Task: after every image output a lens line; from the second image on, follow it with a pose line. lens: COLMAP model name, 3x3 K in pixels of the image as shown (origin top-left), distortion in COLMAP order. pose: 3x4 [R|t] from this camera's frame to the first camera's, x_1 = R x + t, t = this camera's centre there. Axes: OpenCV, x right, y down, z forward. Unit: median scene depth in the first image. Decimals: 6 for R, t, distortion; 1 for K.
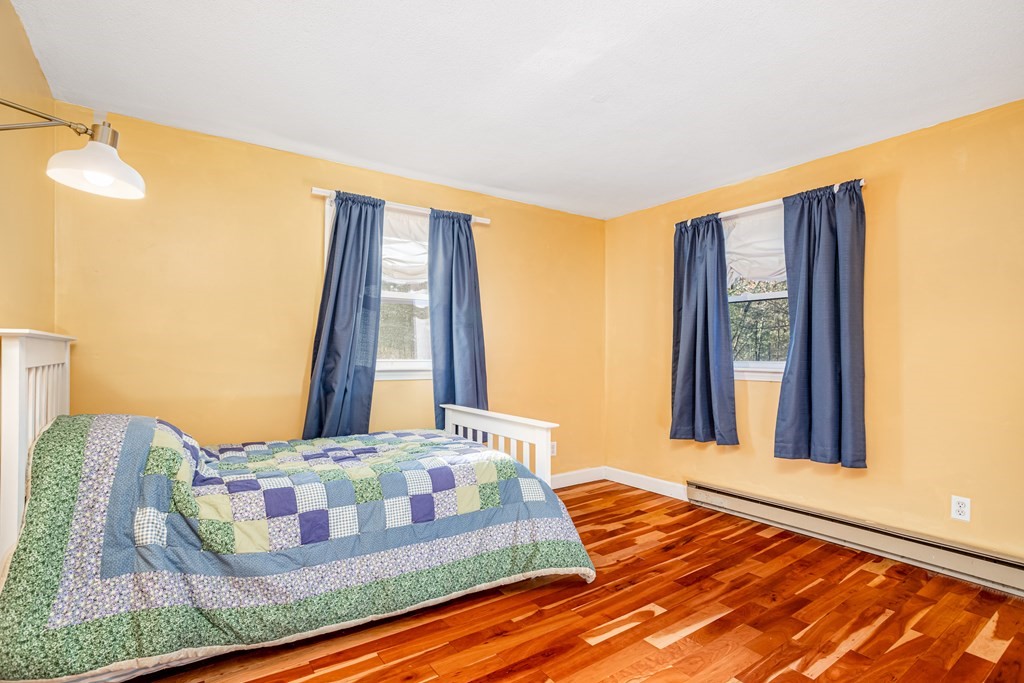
lens RADIAL K [[499.0, 0, 507.0], [0, 499.0, 340.9], [0, 0, 1]] dist [-0.045169, 0.031182]
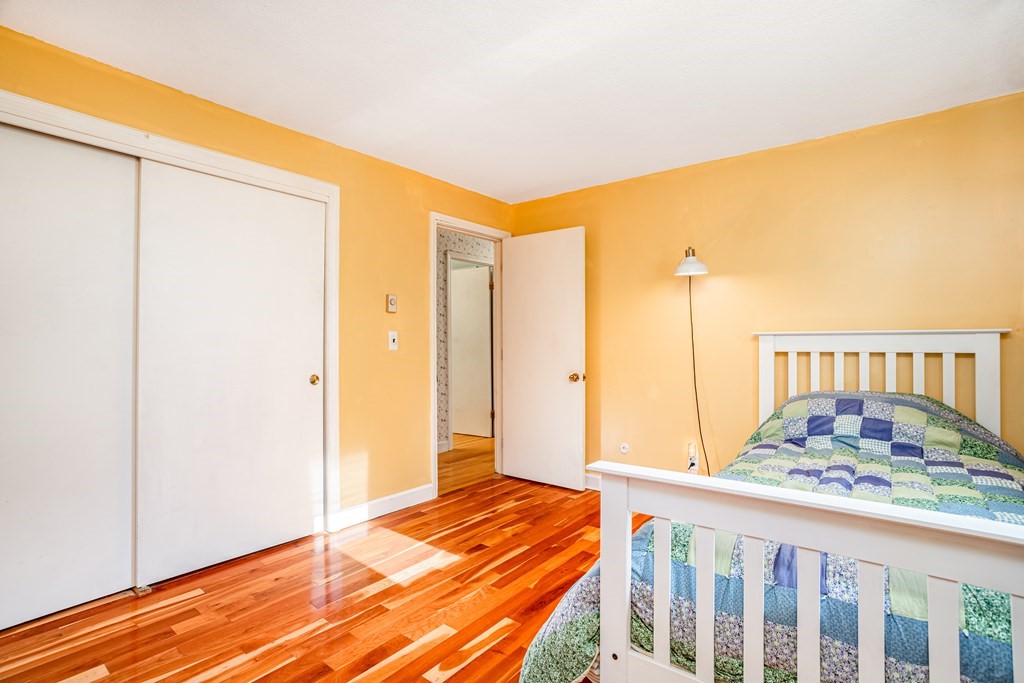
lens RADIAL K [[499.0, 0, 507.0], [0, 499.0, 340.9], [0, 0, 1]] dist [-0.045169, 0.031182]
pose [[-0.960723, -0.005781, -0.277448, 0.477637], [0.002348, 0.999578, -0.028960, 0.047763], [0.277499, -0.028474, -0.960304, 2.068832]]
